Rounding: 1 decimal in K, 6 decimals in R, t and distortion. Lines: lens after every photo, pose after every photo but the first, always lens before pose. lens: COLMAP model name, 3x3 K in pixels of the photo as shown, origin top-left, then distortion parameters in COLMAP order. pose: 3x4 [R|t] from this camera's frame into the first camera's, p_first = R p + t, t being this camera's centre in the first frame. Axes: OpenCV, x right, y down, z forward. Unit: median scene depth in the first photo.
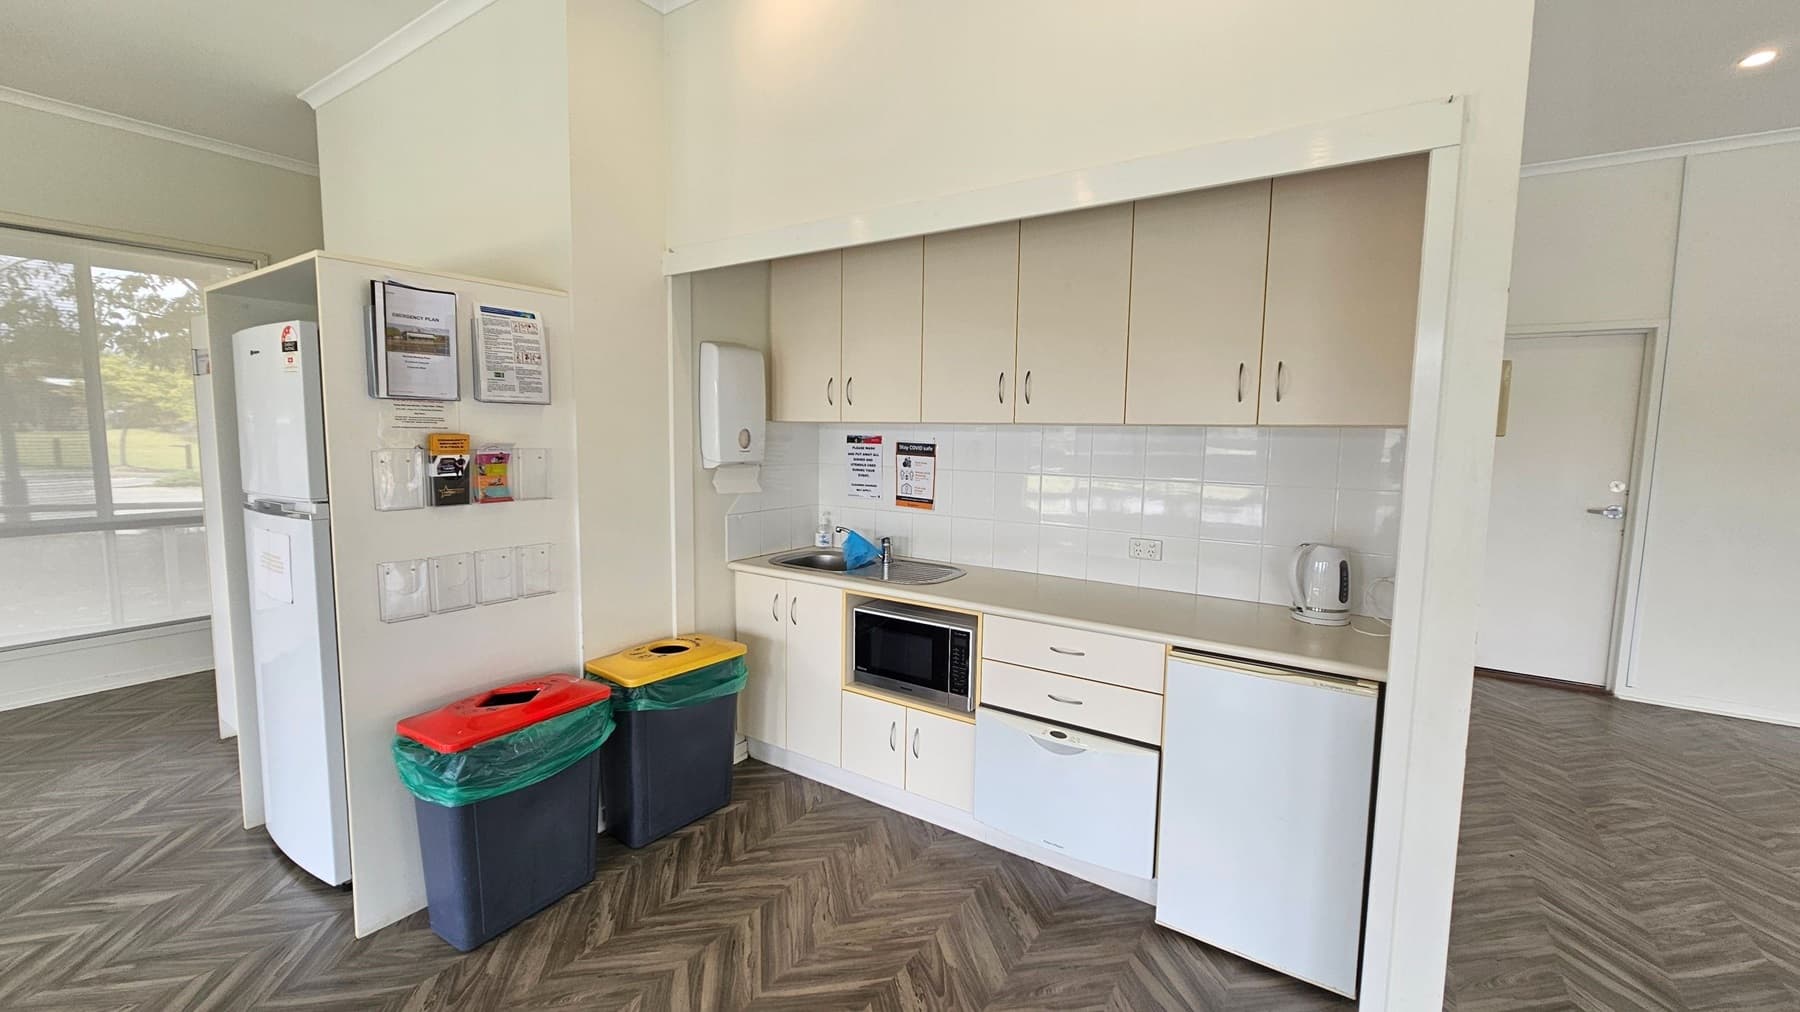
lens RADIAL K [[741.8, 0, 884.1], [0, 741.8, 505.0], [0, 0, 1]] dist [-0.001718, -0.000326]
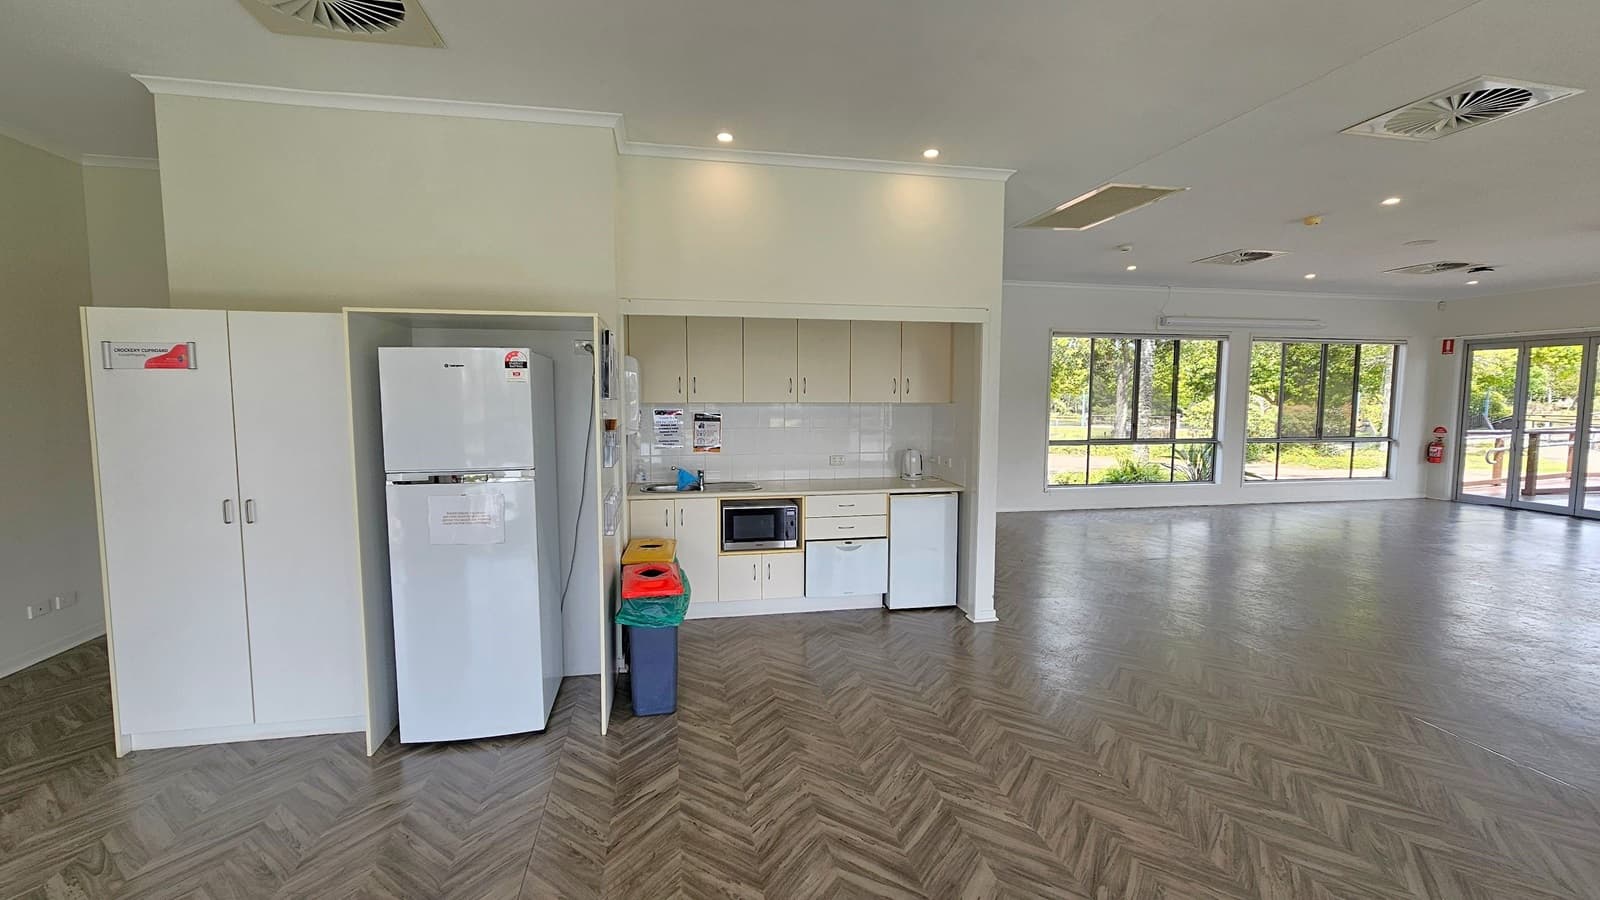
lens RADIAL K [[659.4, 0, 785.8], [0, 659.4, 449.1], [0, 0, 1]] dist [-0.001718, -0.000326]
pose [[0.701112, -0.072442, 0.709362, -1.153528], [0.080277, 0.996520, 0.022423, -0.027916], [-0.708518, 0.041224, 0.704488, -0.249889]]
